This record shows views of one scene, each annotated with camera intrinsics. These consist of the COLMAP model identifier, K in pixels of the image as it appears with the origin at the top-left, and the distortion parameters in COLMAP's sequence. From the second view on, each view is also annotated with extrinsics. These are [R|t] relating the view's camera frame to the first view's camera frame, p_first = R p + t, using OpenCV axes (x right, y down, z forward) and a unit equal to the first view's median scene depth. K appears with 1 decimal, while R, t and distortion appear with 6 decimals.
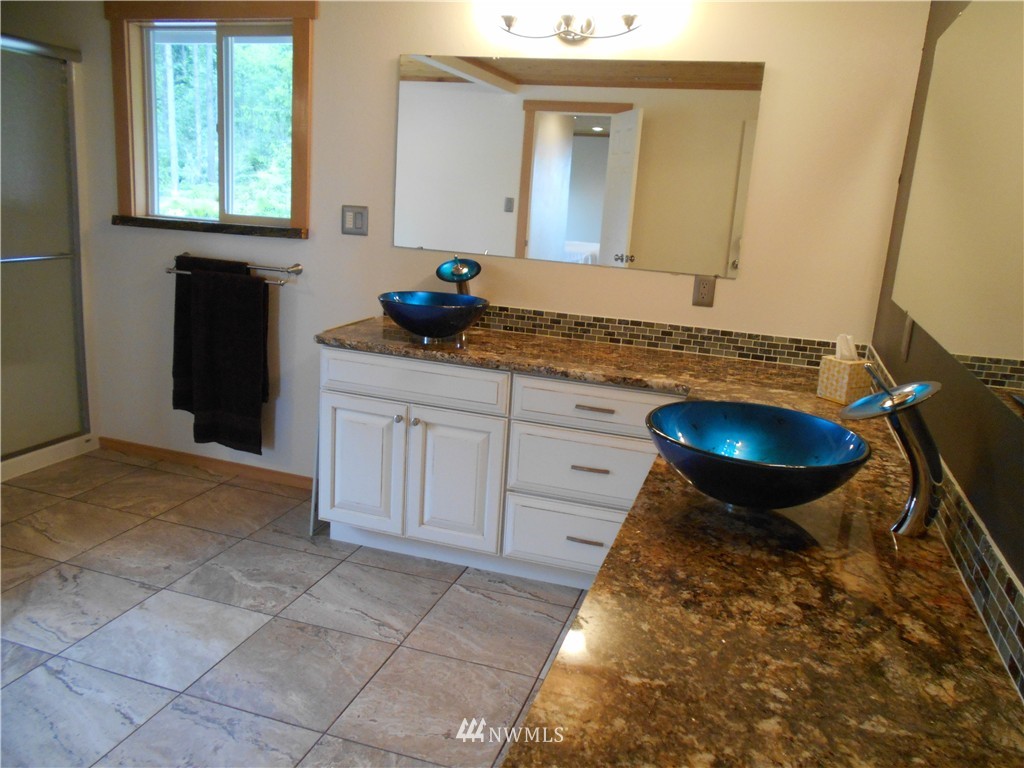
lens RADIAL K [[807.5, 0, 516.7], [0, 807.5, 381.9], [0, 0, 1]] dist [-0.048467, 0.057389]
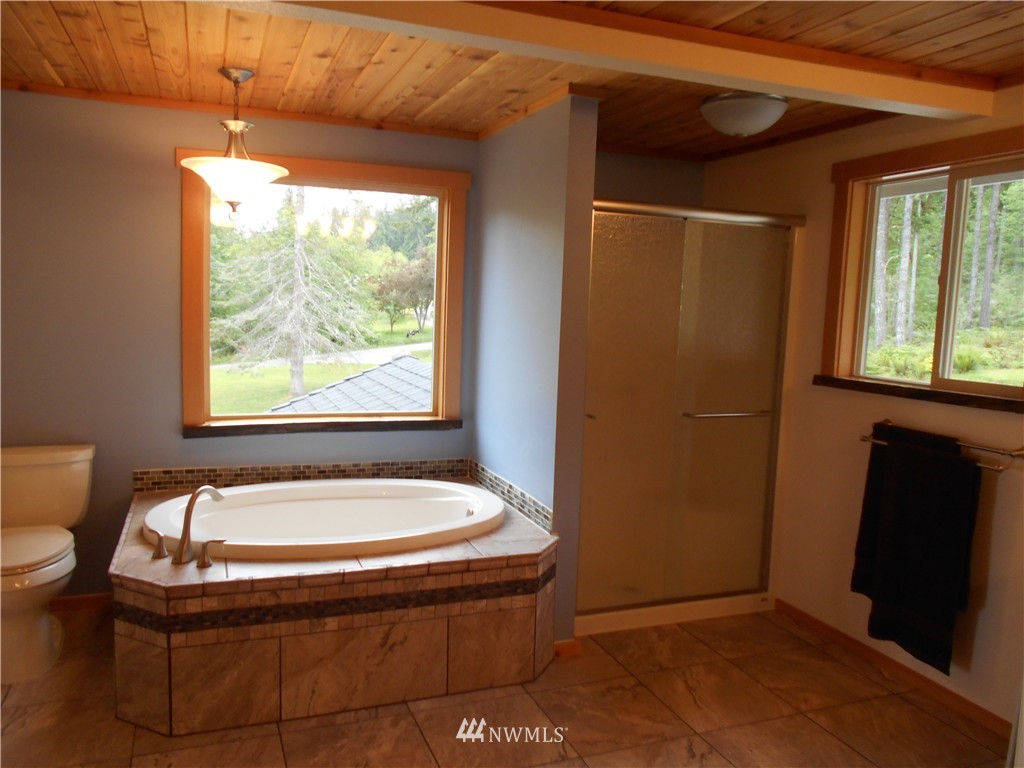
lens RADIAL K [[785.8, 0, 511.0], [0, 785.8, 393.0], [0, 0, 1]] dist [0.000325, -0.002349]
pose [[0.625278, 0.050529, -0.778765, 0.005425], [-0.173587, 0.981907, -0.075666, -0.051024], [0.760852, 0.182495, 0.622736, 0.129478]]
